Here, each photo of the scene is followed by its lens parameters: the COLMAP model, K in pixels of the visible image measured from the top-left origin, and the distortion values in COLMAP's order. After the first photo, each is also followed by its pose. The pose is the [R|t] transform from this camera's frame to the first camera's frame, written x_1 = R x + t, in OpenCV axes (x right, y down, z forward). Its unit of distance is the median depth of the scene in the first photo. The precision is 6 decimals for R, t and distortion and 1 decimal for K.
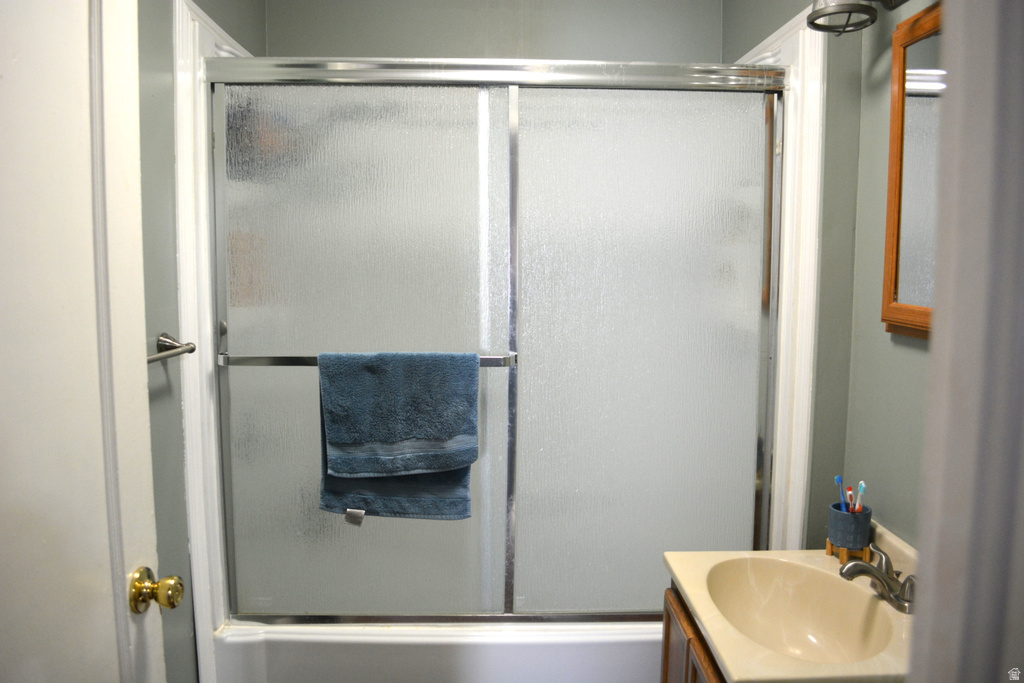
lens RADIAL K [[801.6, 0, 512.0], [0, 801.6, 341.5], [0, 0, 1]] dist [-0.084755, 0.010864]
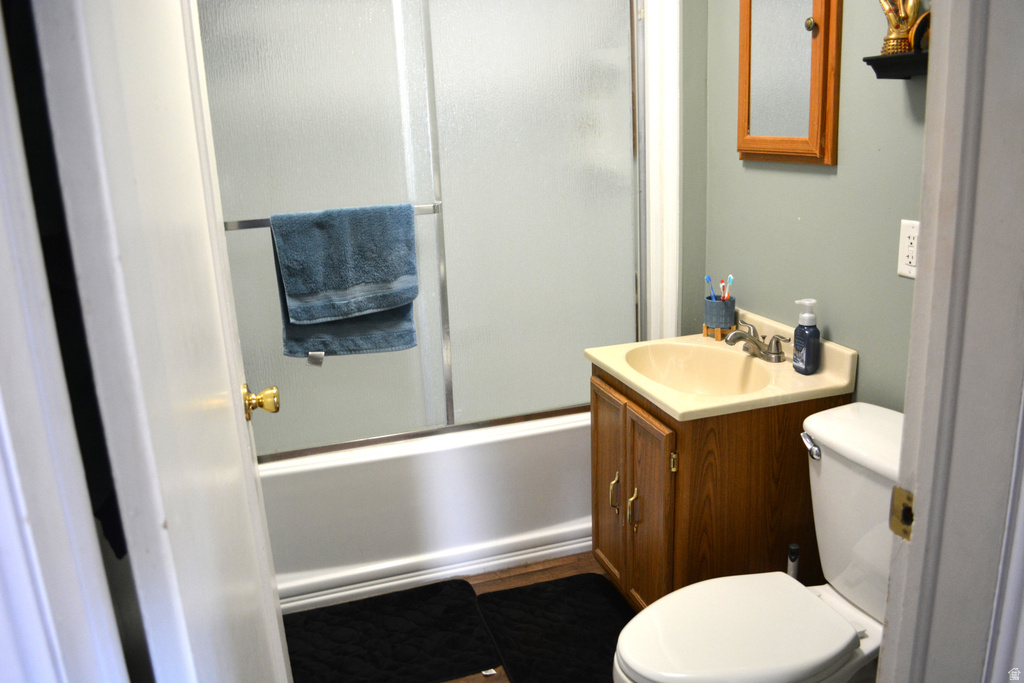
lens RADIAL K [[801.6, 0, 512.0], [0, 801.6, 341.5], [0, 0, 1]] dist [-0.084755, 0.010864]
pose [[0.958077, -0.120872, 0.259767, -0.226365], [0.079767, 0.983337, 0.163359, 0.033753], [-0.275184, -0.135790, 0.951754, -0.159005]]
